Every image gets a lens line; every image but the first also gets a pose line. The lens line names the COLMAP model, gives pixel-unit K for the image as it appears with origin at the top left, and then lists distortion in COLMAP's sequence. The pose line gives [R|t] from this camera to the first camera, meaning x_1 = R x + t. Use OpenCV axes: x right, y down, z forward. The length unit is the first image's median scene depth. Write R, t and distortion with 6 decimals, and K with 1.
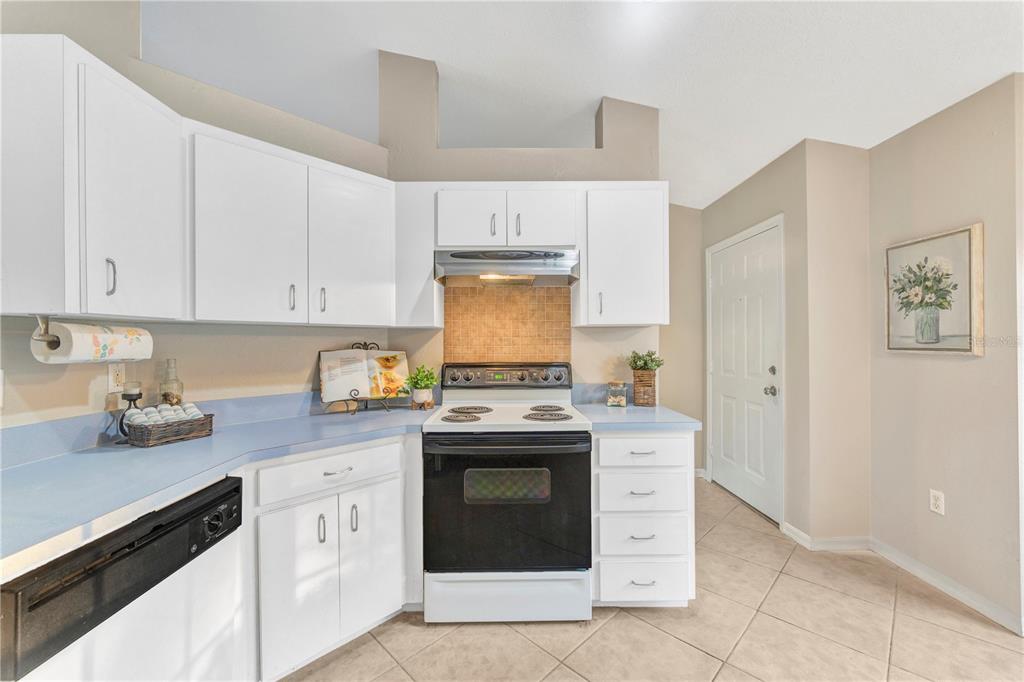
lens RADIAL K [[414.6, 0, 512.0], [0, 414.6, 341.0], [0, 0, 1]] dist [-0.001955, -0.000423]
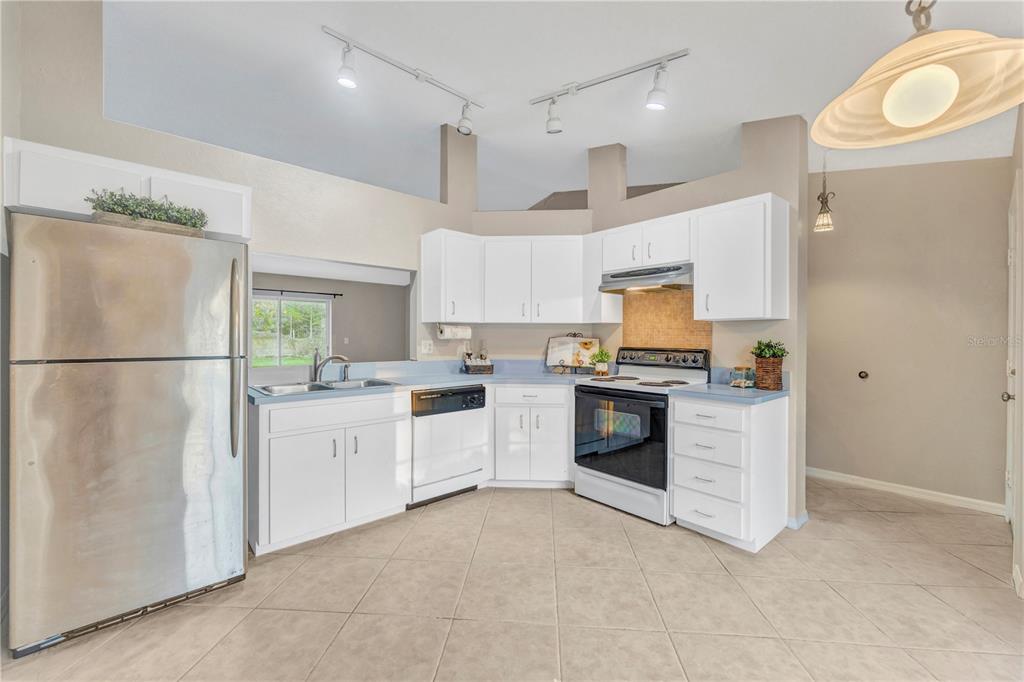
lens RADIAL K [[414.6, 0, 512.0], [0, 414.6, 341.0], [0, 0, 1]] dist [-0.001955, -0.000423]
pose [[0.651847, 0.016585, -0.758169, 0.784340], [-0.005626, 0.999839, 0.017034, 0.009360], [0.758329, -0.006838, 0.651836, -0.285586]]
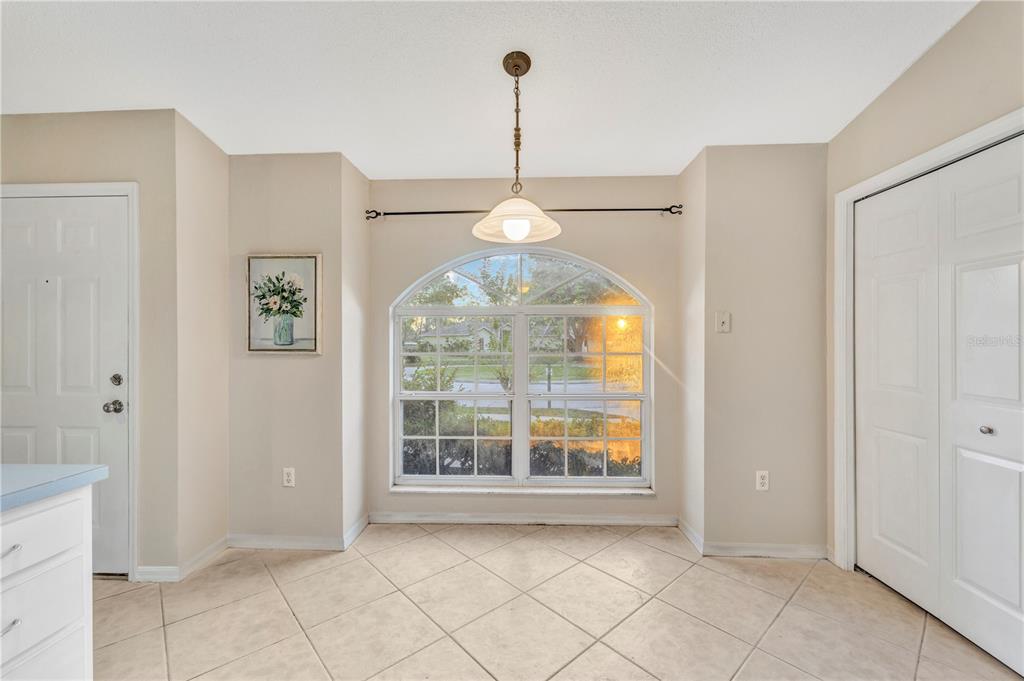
lens RADIAL K [[414.6, 0, 512.0], [0, 414.6, 340.5], [0, 0, 1]] dist [-0.001955, -0.000423]
pose [[0.041870, 0.011647, 0.999055, -0.146424], [-0.005403, 0.999920, -0.011430, 0.002876], [-0.999108, -0.004919, 0.041930, 0.296298]]
